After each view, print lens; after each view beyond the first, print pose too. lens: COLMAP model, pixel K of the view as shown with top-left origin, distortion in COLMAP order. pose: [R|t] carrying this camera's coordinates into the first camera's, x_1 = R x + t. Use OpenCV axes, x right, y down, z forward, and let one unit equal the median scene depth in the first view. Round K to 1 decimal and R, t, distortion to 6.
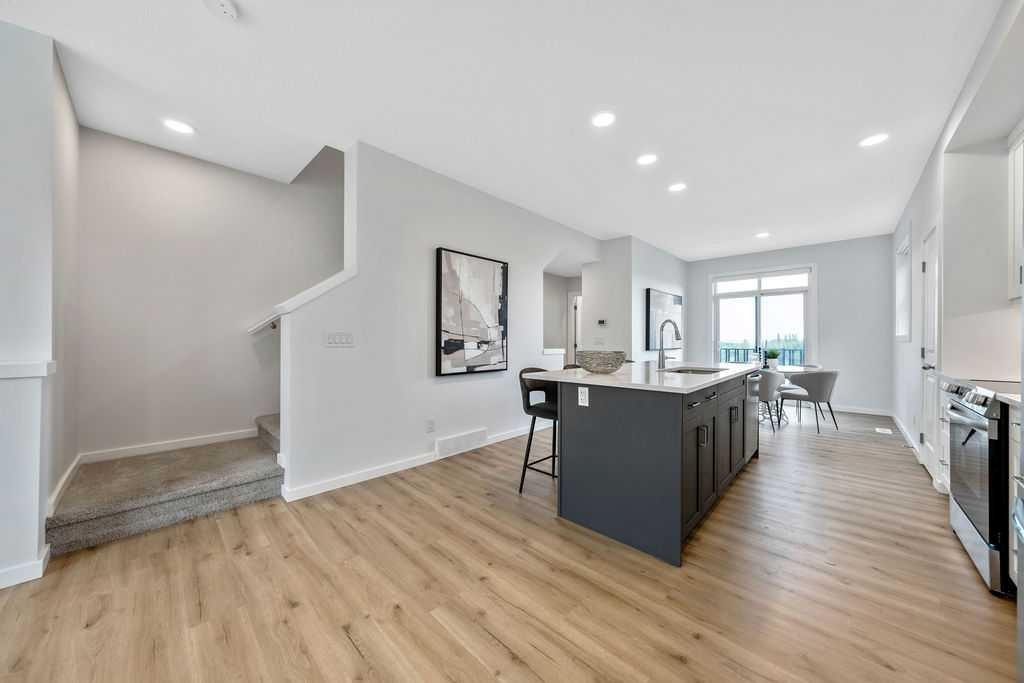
lens RADIAL K [[347.7, 0, 513.4], [0, 347.7, 340.6], [0, 0, 1]] dist [0.000379, 0.000051]
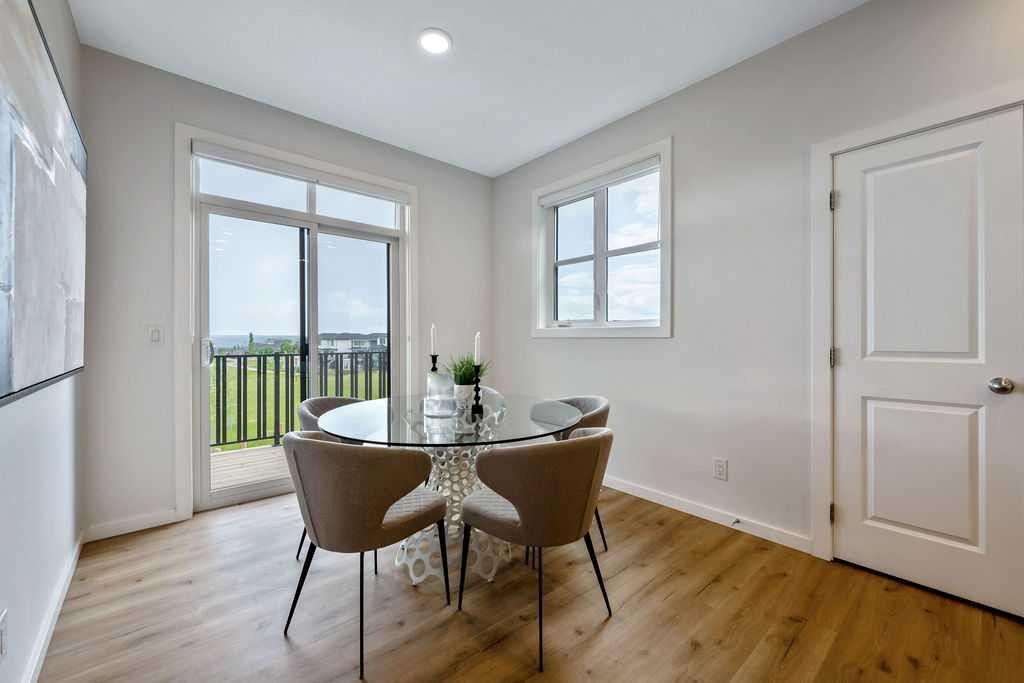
lens RADIAL K [[410.4, 0, 512.0], [0, 410.4, 341.5], [0, 0, 1]] dist [0.000335, 0.000055]
pose [[0.091681, -0.006410, 0.995768, 0.497752], [0.000595, 0.999979, 0.006382, 0.005823], [-0.995788, 0.000008, 0.091683, 1.476727]]
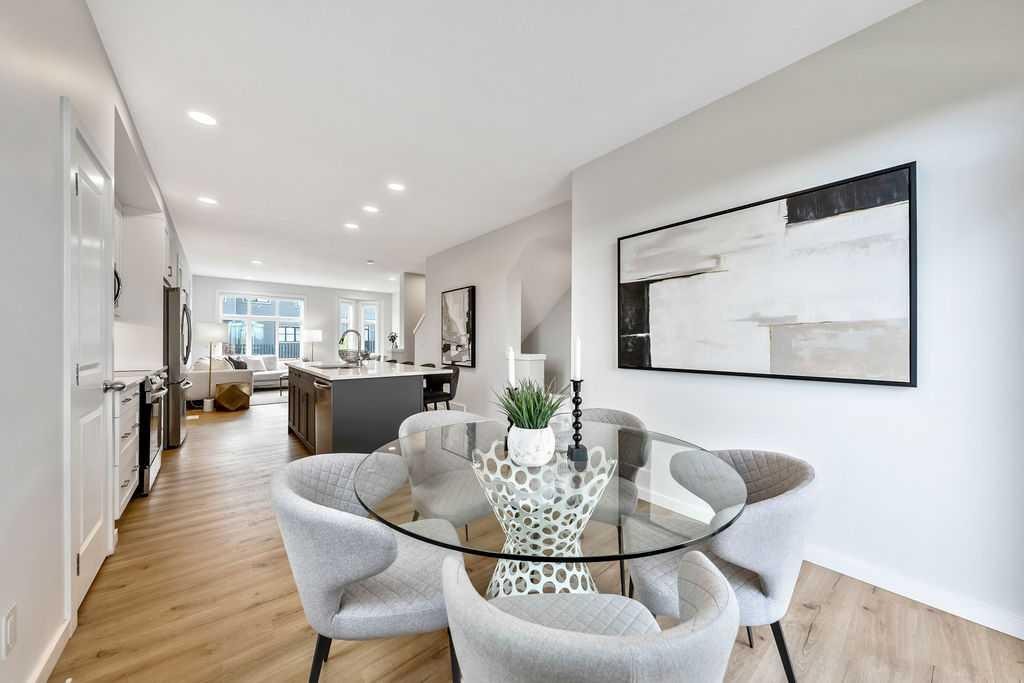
lens RADIAL K [[347.7, 0, 513.4], [0, 347.7, 340.6], [0, 0, 1]] dist [0.000379, 0.000051]
pose [[-0.109482, -0.009517, -0.993943, 1.608266], [-0.004536, 0.999949, -0.009075, -0.006493], [0.993978, 0.003515, -0.109520, 1.655285]]
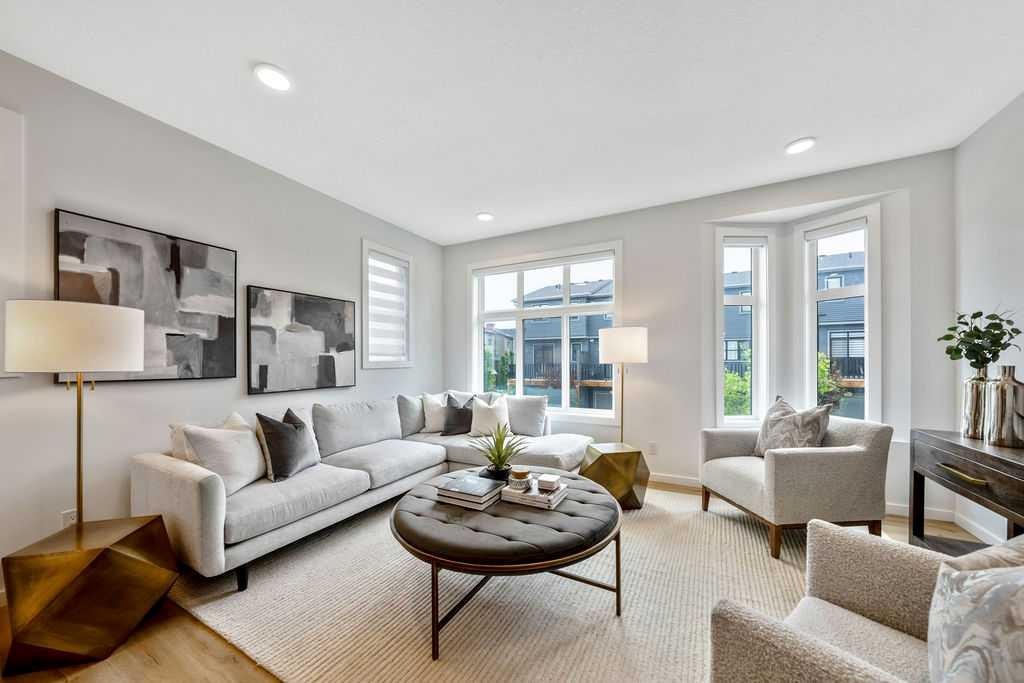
lens RADIAL K [[356.2, 0, 511.7], [0, 356.2, 361.3], [0, 0, 1]] dist [-0.002205, -0.000028]
pose [[-0.964204, 0.001491, -0.265156, -0.614491], [0.001382, 0.999999, 0.000597, -0.023218], [0.265157, 0.000210, -0.964205, 0.525050]]
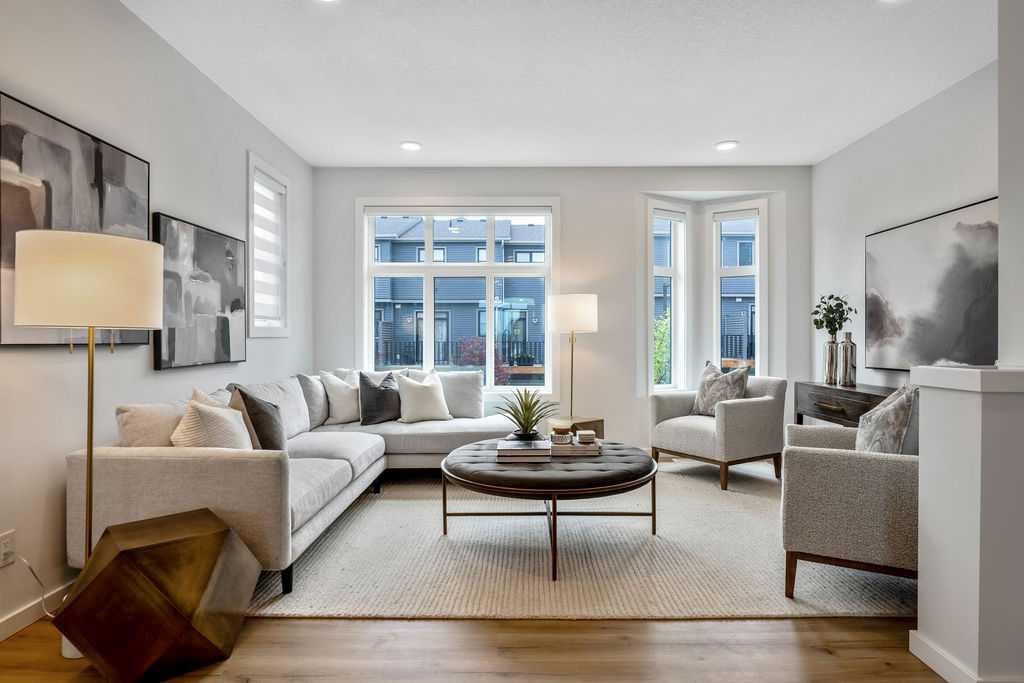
lens RADIAL K [[559.8, 0, 512.0], [0, 559.8, 341.5], [0, 0, 1]] dist [0.001220, 0.000897]
pose [[-0.731942, 0.001237, -0.681365, -0.014561], [-0.002459, 0.999987, 0.004457, 0.004147], [0.681362, 0.004937, -0.731930, 0.623063]]
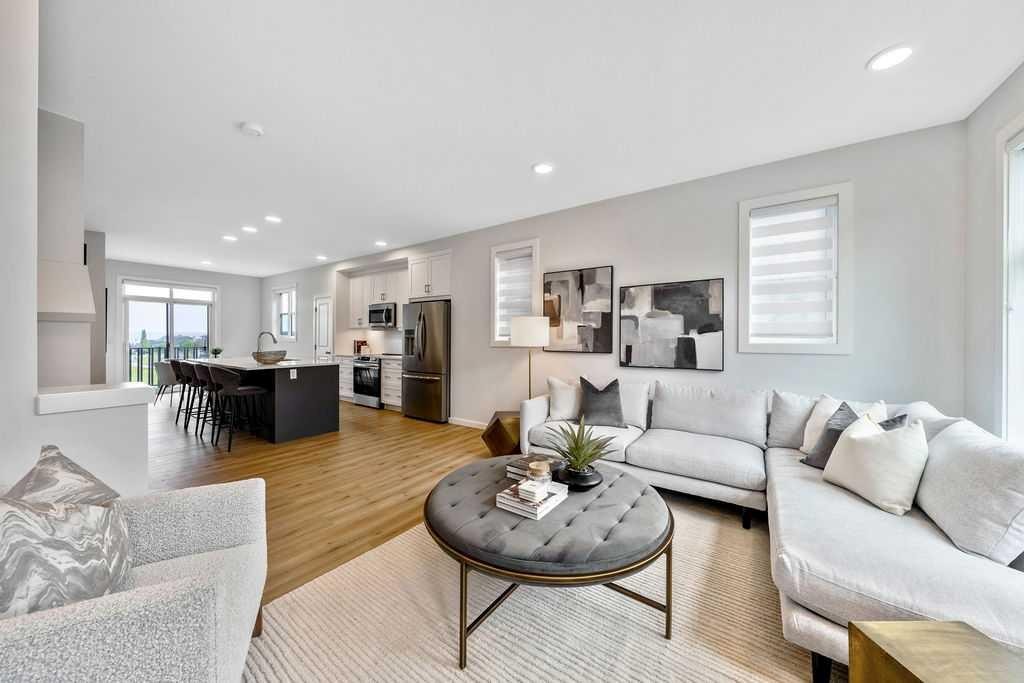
lens RADIAL K [[347.7, 0, 513.4], [0, 347.7, 340.6], [0, 0, 1]] dist [0.000379, 0.000051]
pose [[-0.152839, -0.008574, 0.988214, -1.337521], [-0.006189, 0.999951, 0.007718, -0.035764], [-0.988232, -0.004936, -0.152885, 0.050239]]
